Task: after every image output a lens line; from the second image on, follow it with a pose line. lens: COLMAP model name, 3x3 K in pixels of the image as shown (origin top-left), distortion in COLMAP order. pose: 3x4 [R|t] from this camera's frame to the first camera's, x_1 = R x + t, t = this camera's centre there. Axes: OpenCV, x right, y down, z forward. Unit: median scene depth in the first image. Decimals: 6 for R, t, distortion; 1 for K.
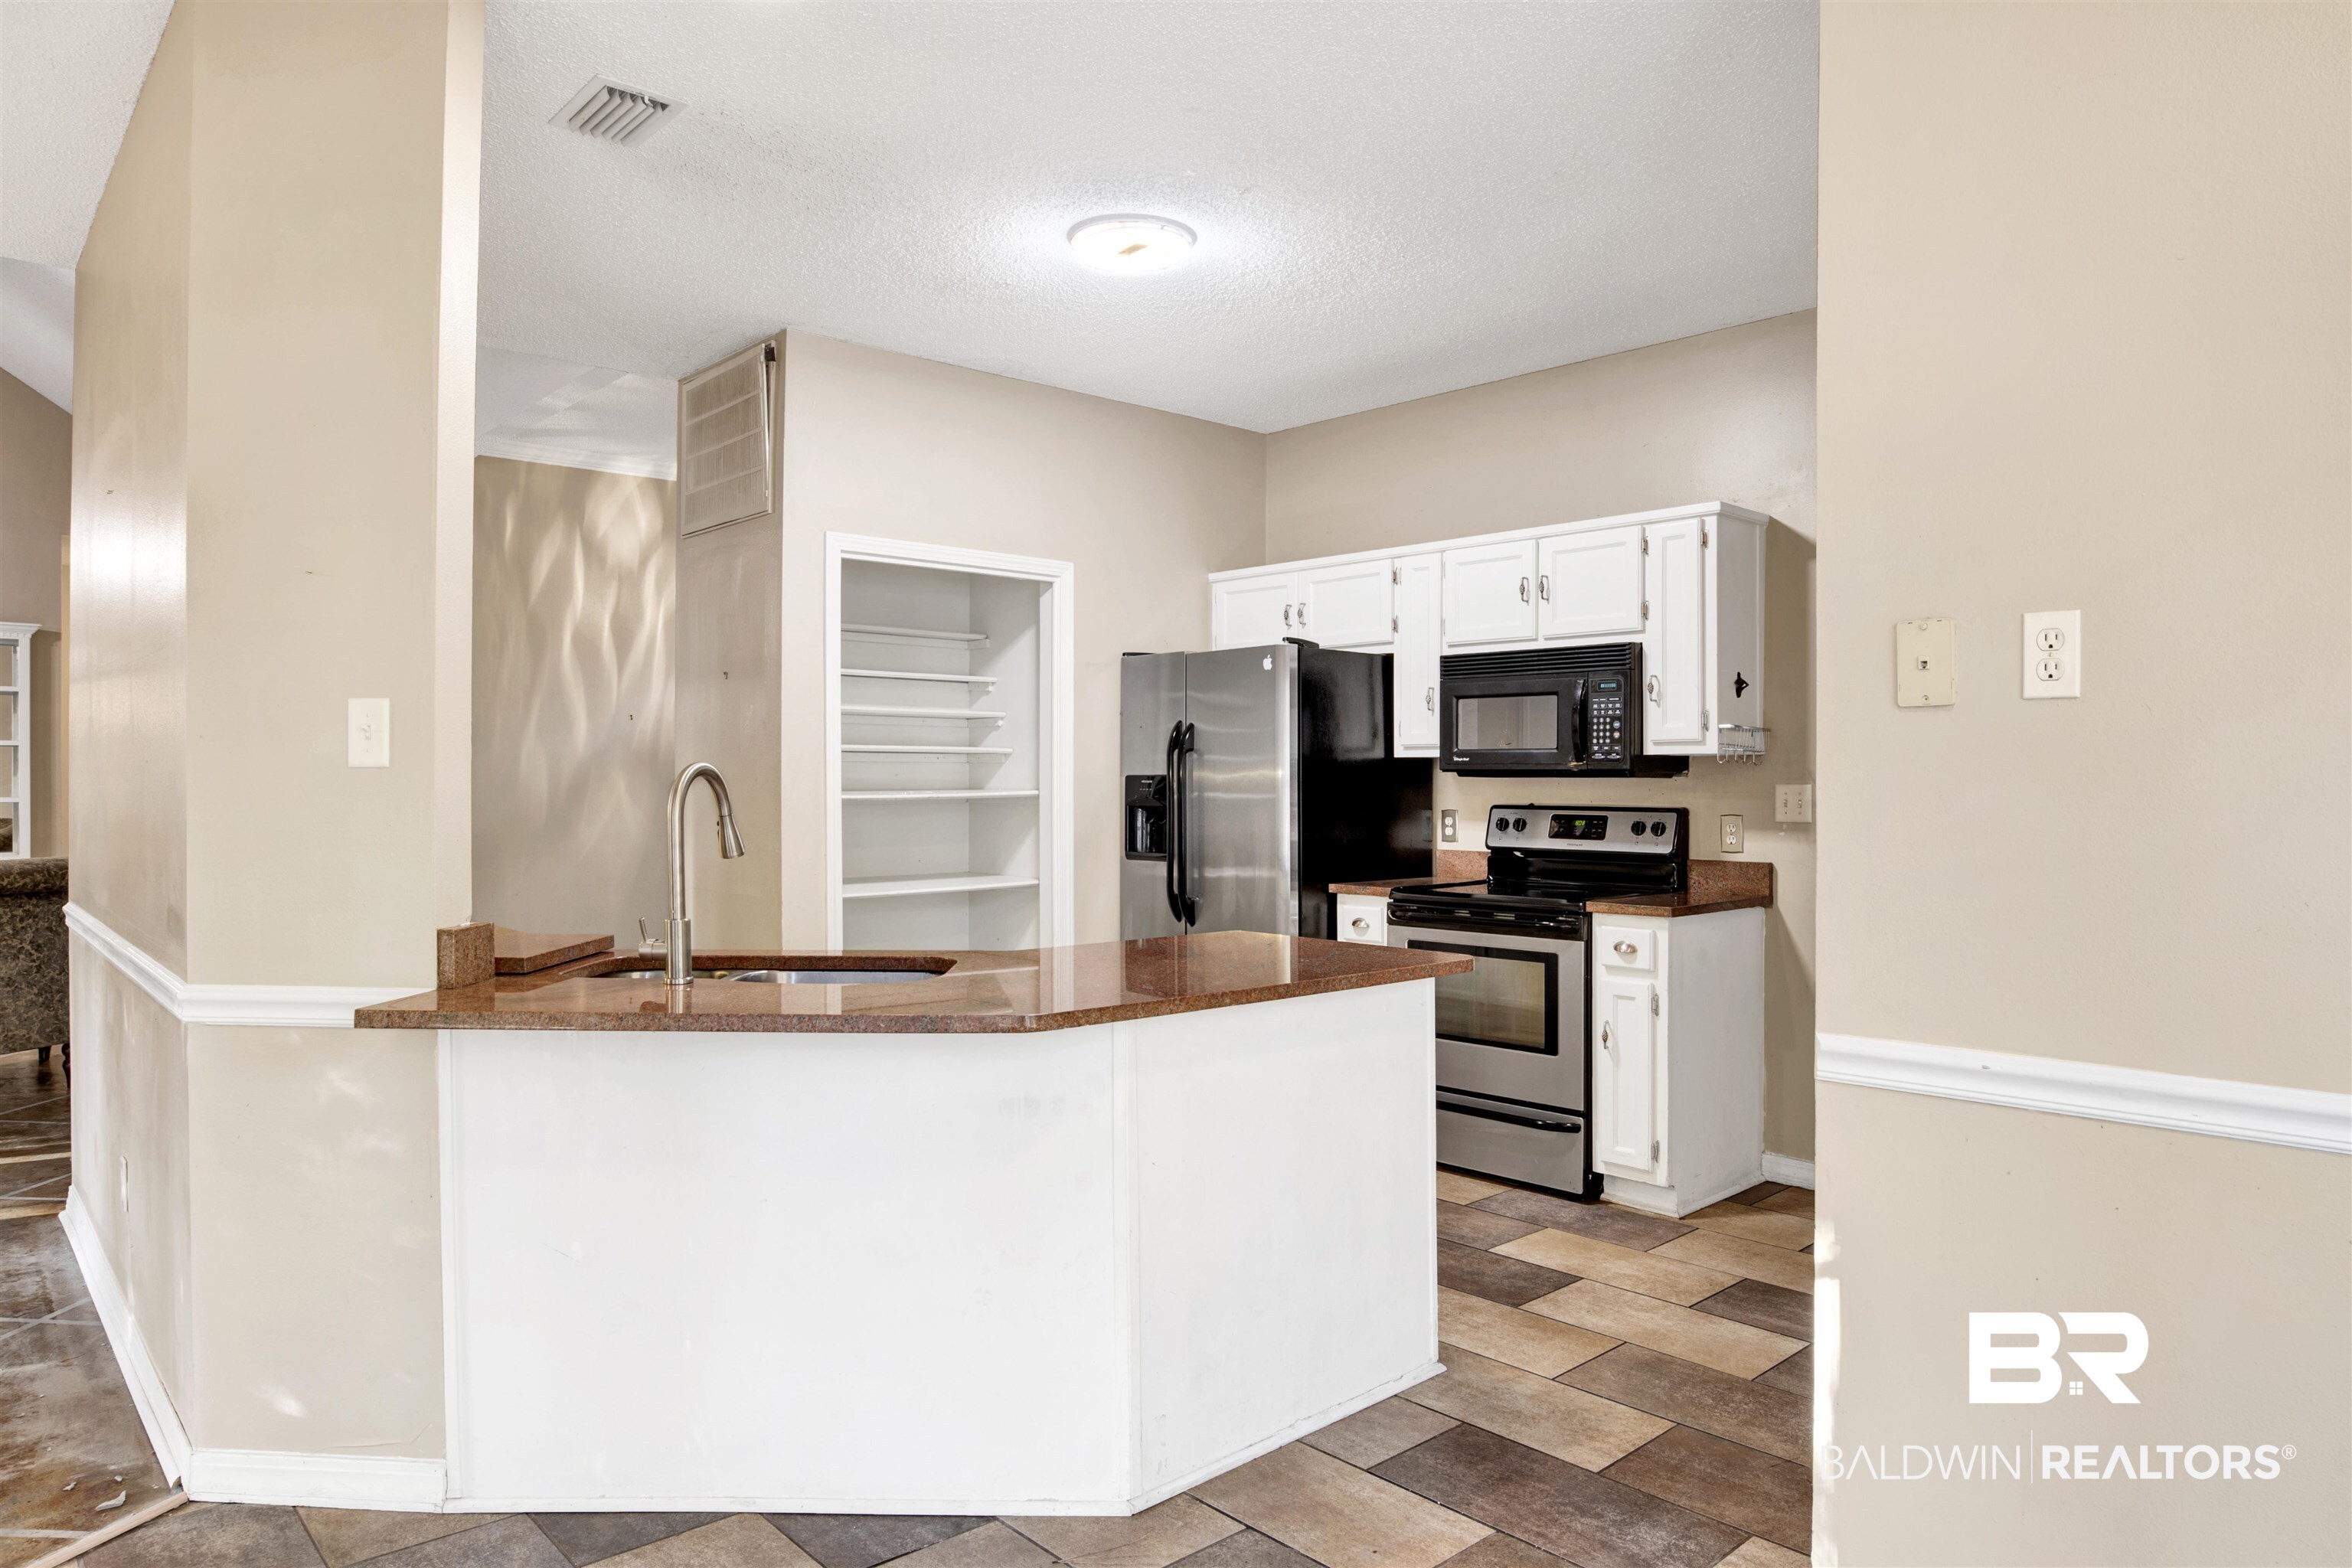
lens RADIAL K [[1447.8, 0, 1177.0], [0, 1447.8, 778.8], [0, 0, 1]] dist [0.000280, 0.000151]
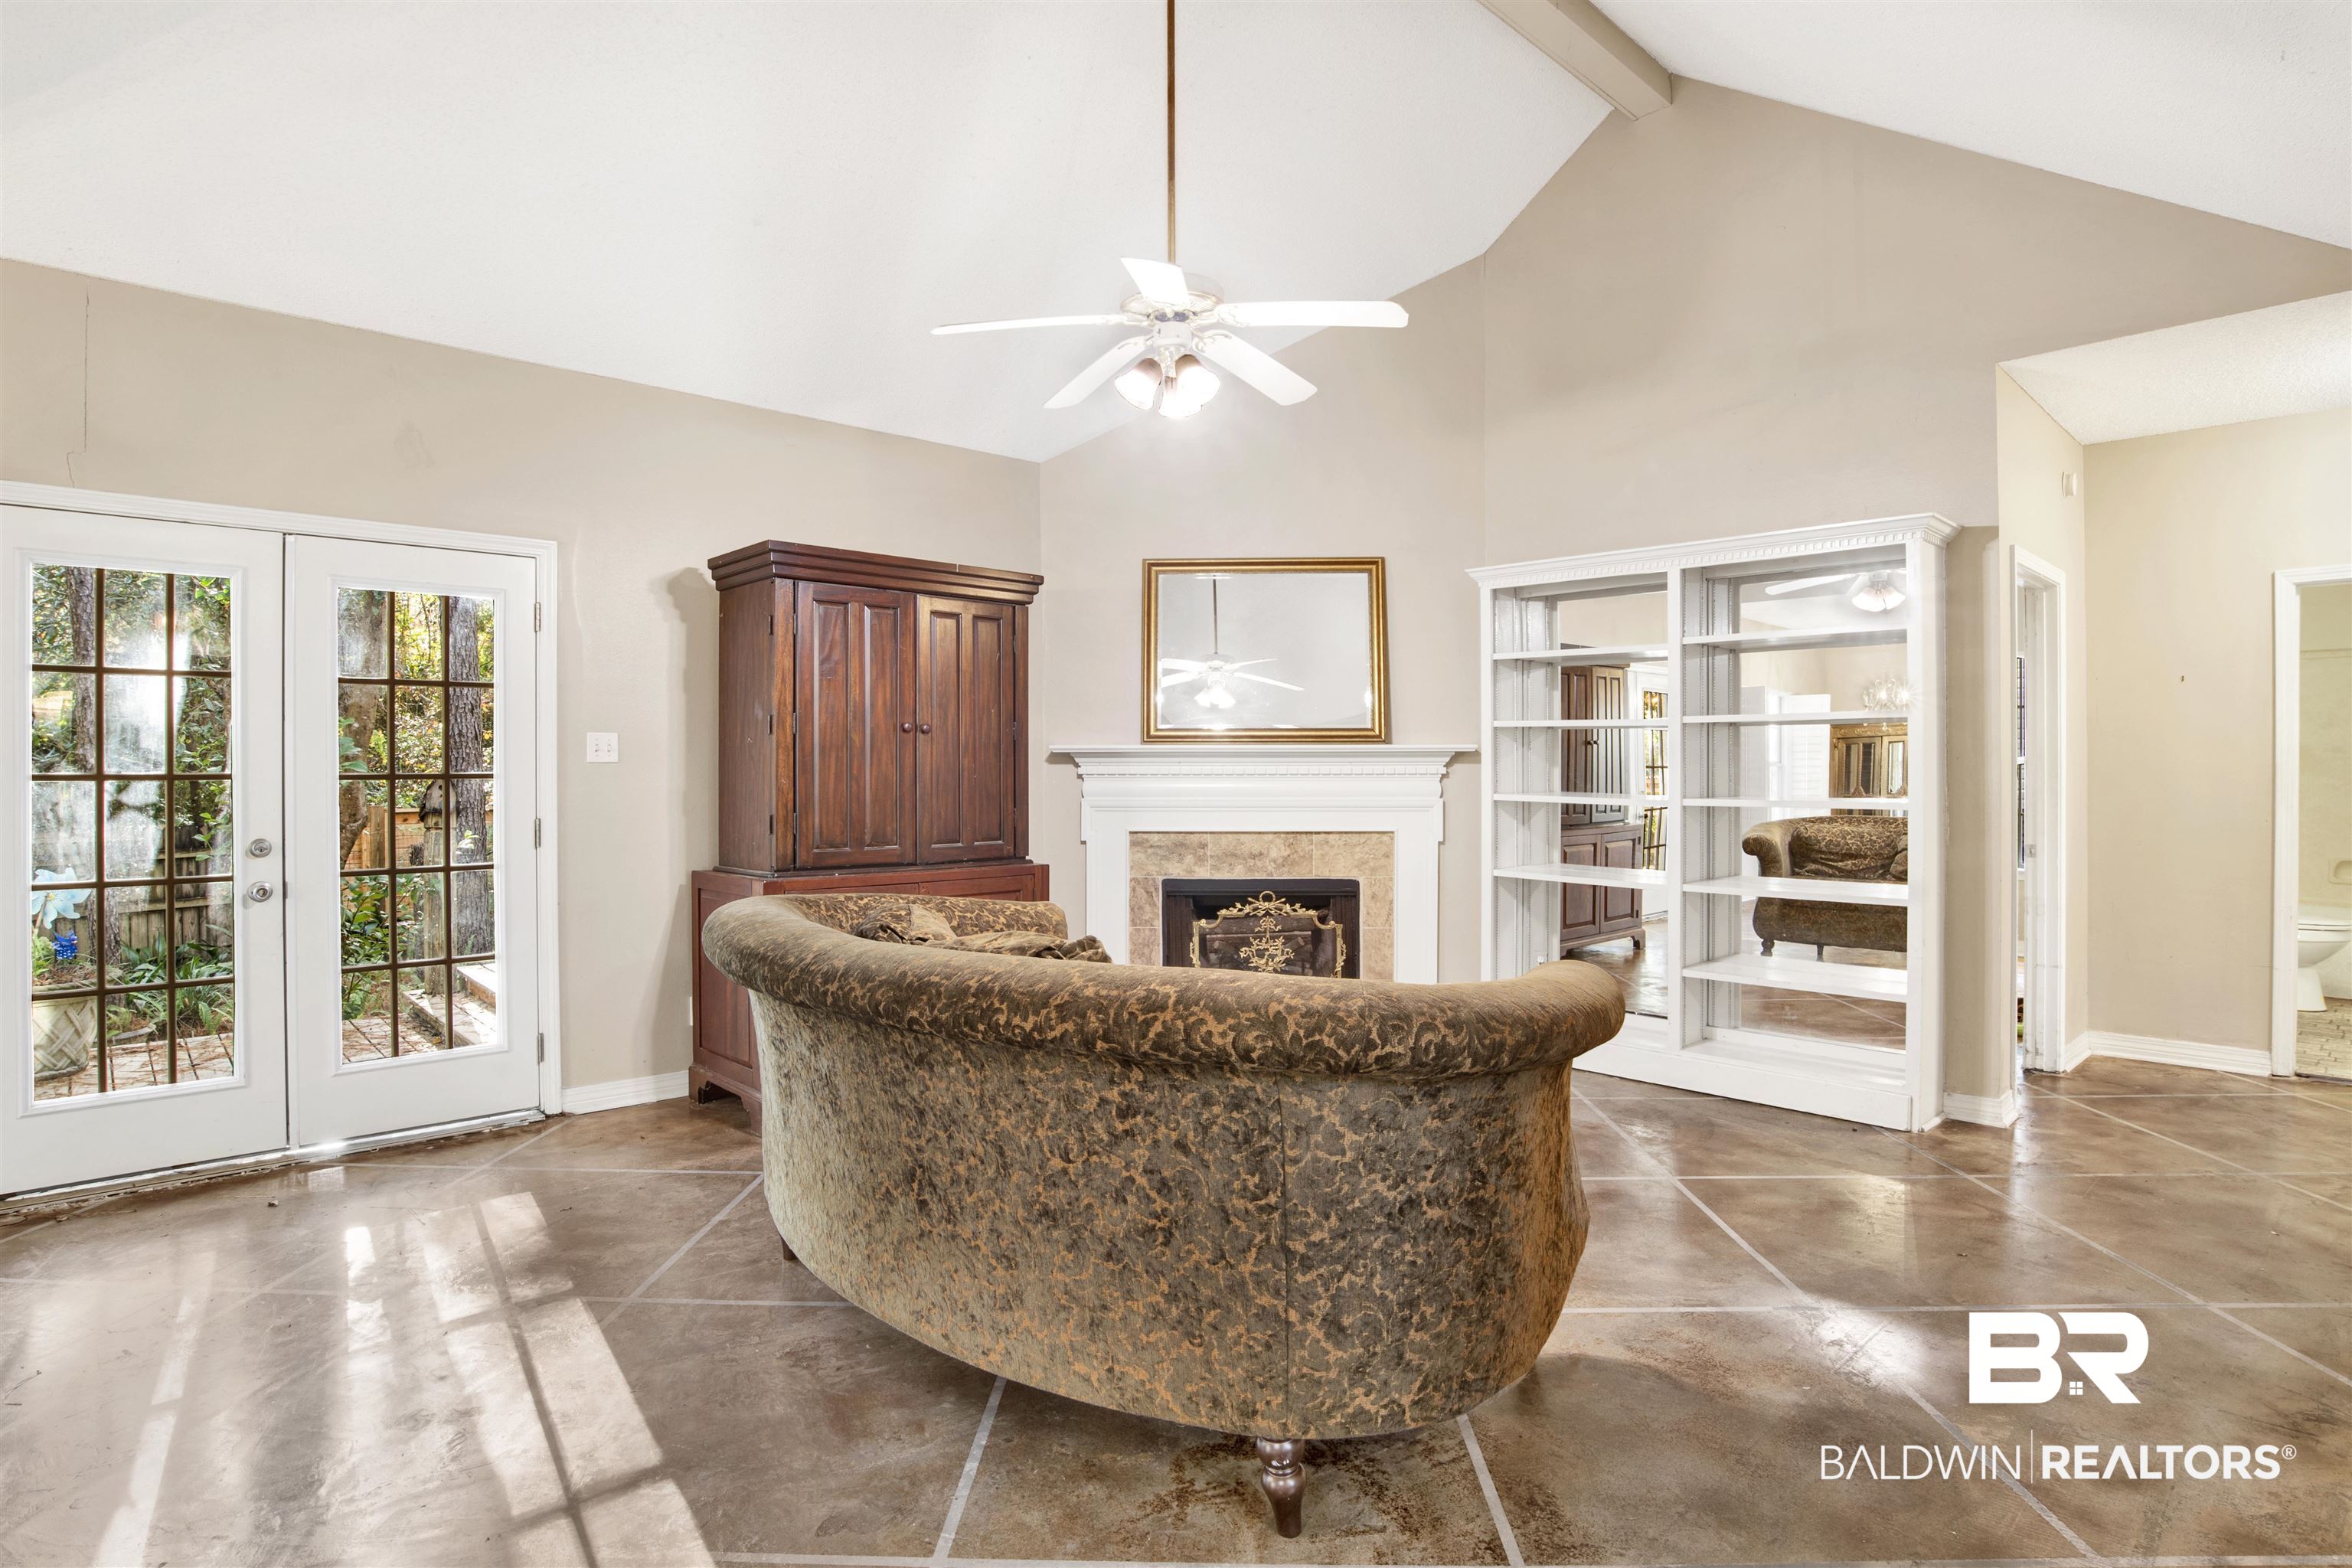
lens RADIAL K [[1230.6, 0, 1186.5], [0, 1230.6, 771.5], [0, 0, 1]] dist [-0.047945, 0.008806]
pose [[0.016666, -0.003184, -0.999856, -0.440696], [-0.001507, 0.999994, -0.003210, -0.000183], [0.999860, 0.001561, 0.016662, 1.005943]]
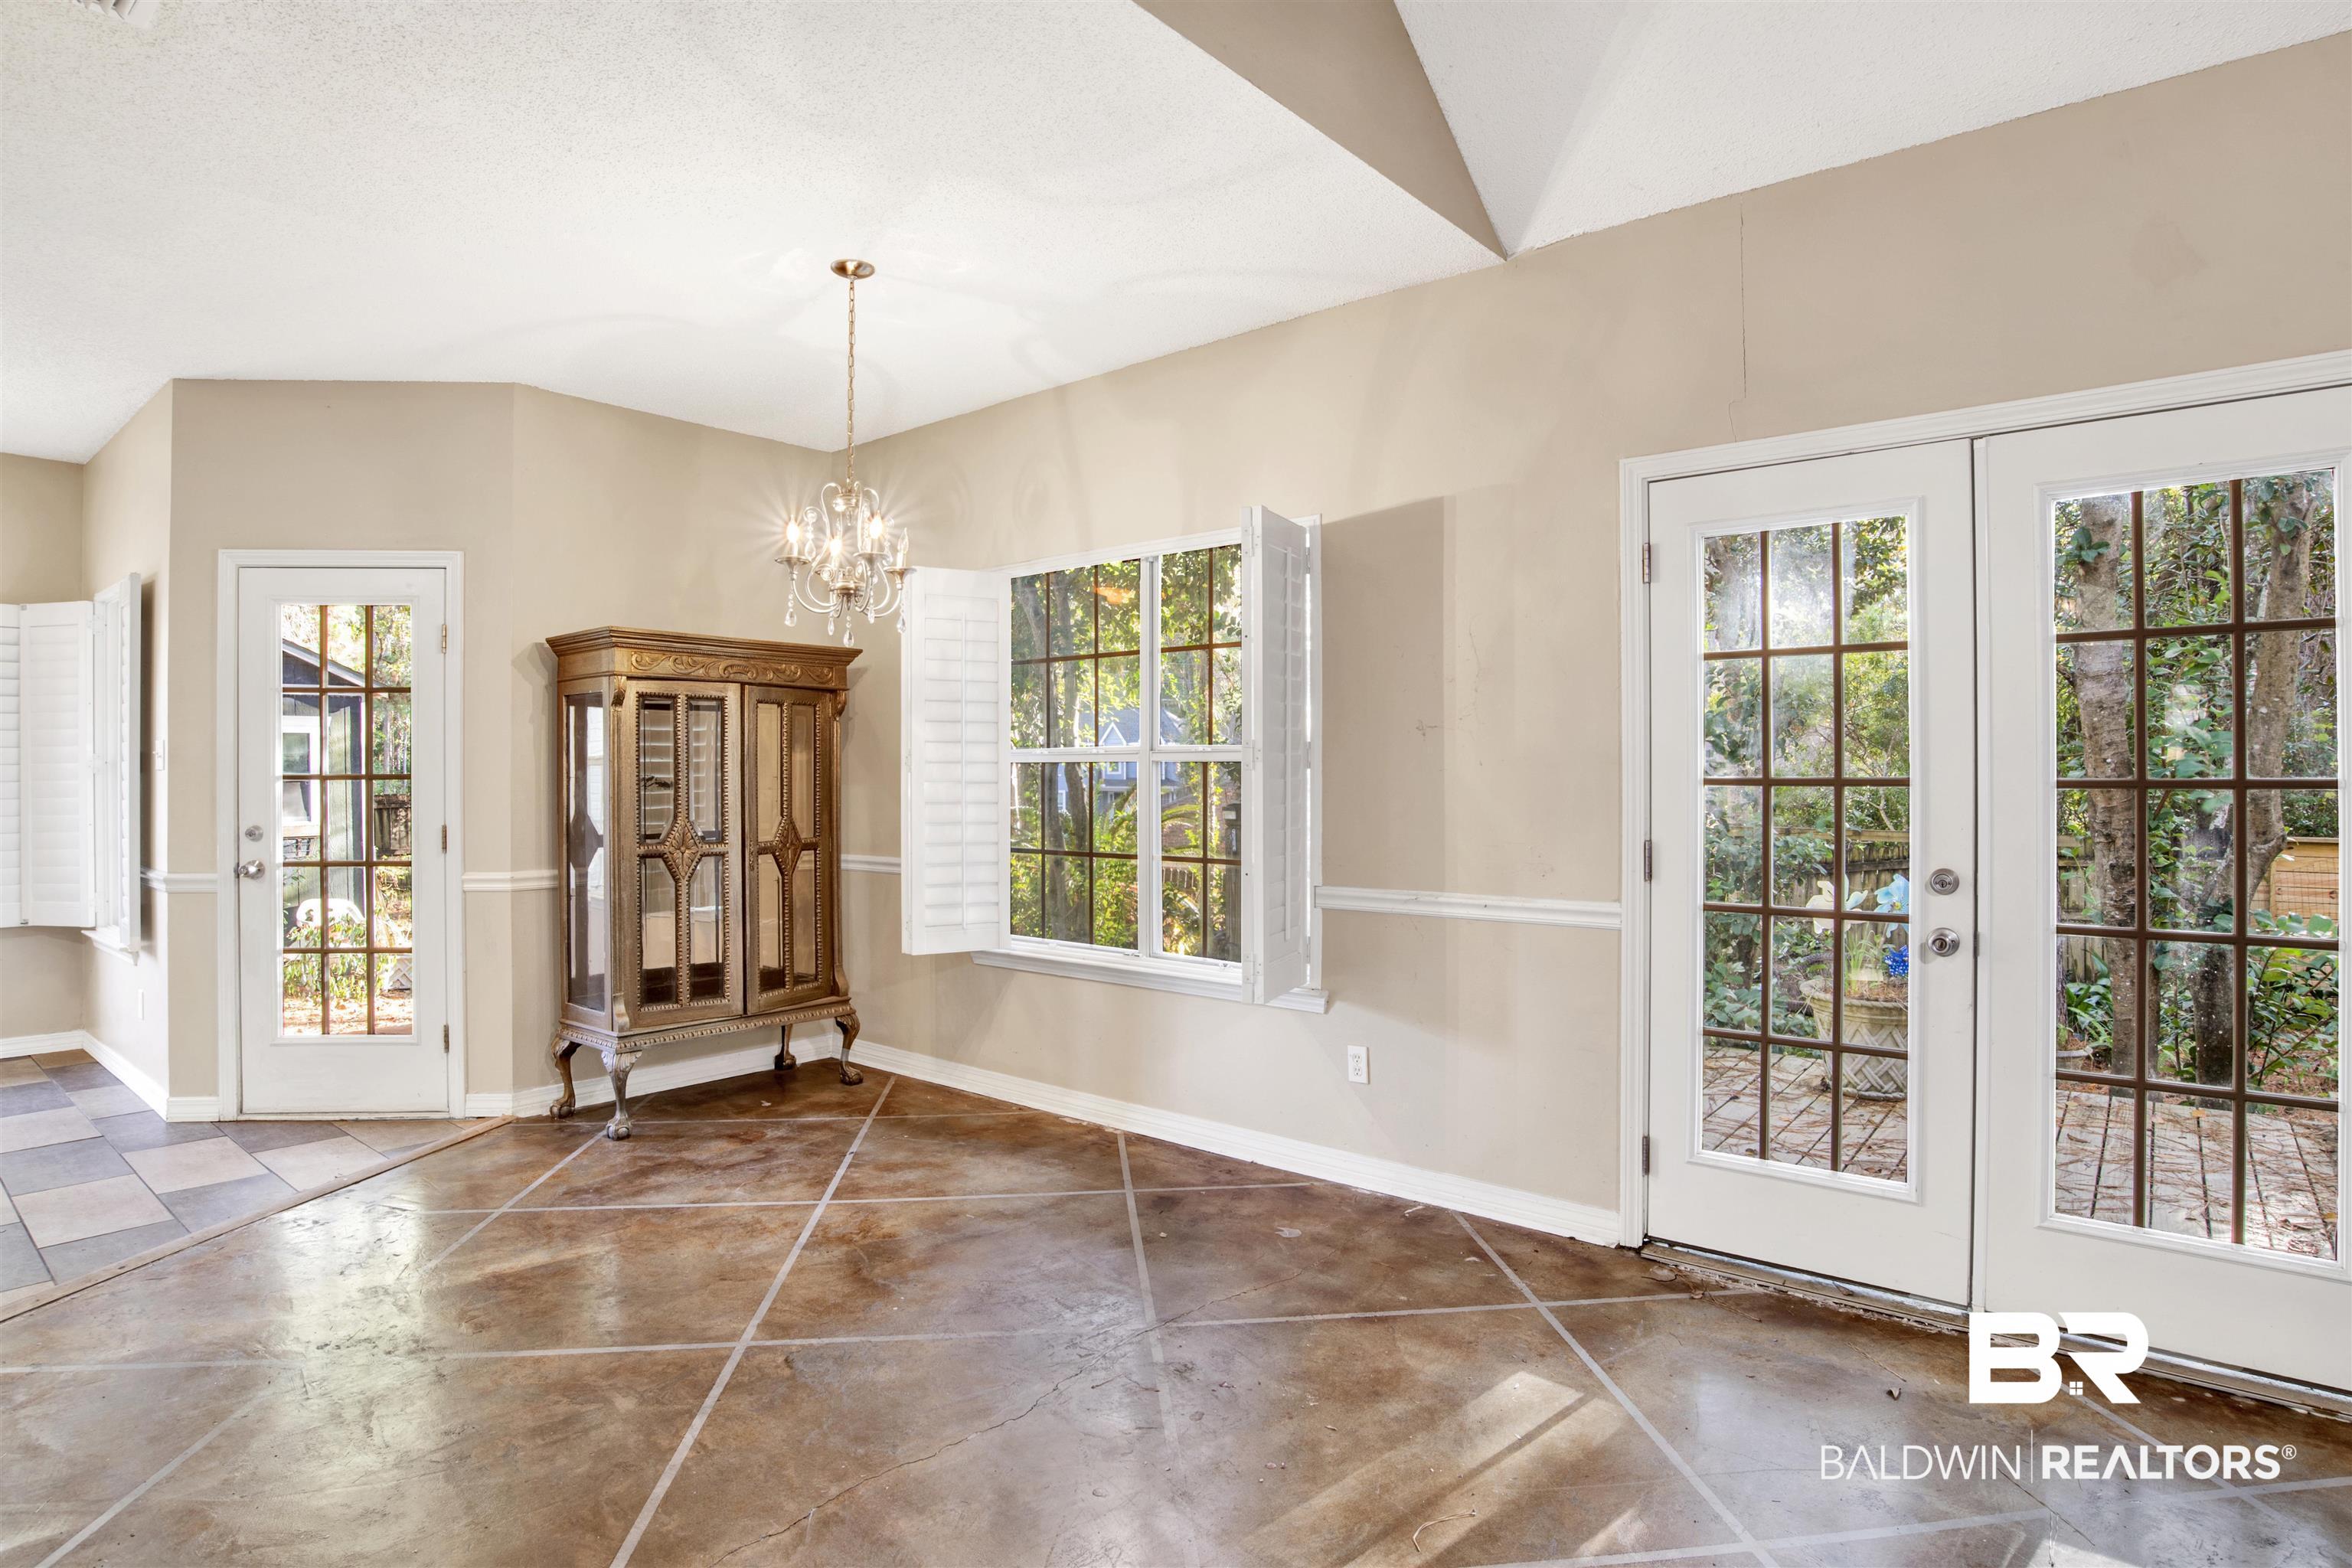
lens RADIAL K [[1230.6, 0, 1190.7], [0, 1230.6, 774.1], [0, 0, 1]] dist [-0.047945, 0.008806]
pose [[-0.987905, -0.002530, -0.155037, -0.543868], [-0.002902, 0.999993, 0.002176, -0.000847], [0.155031, 0.002600, -0.987906, 0.981305]]
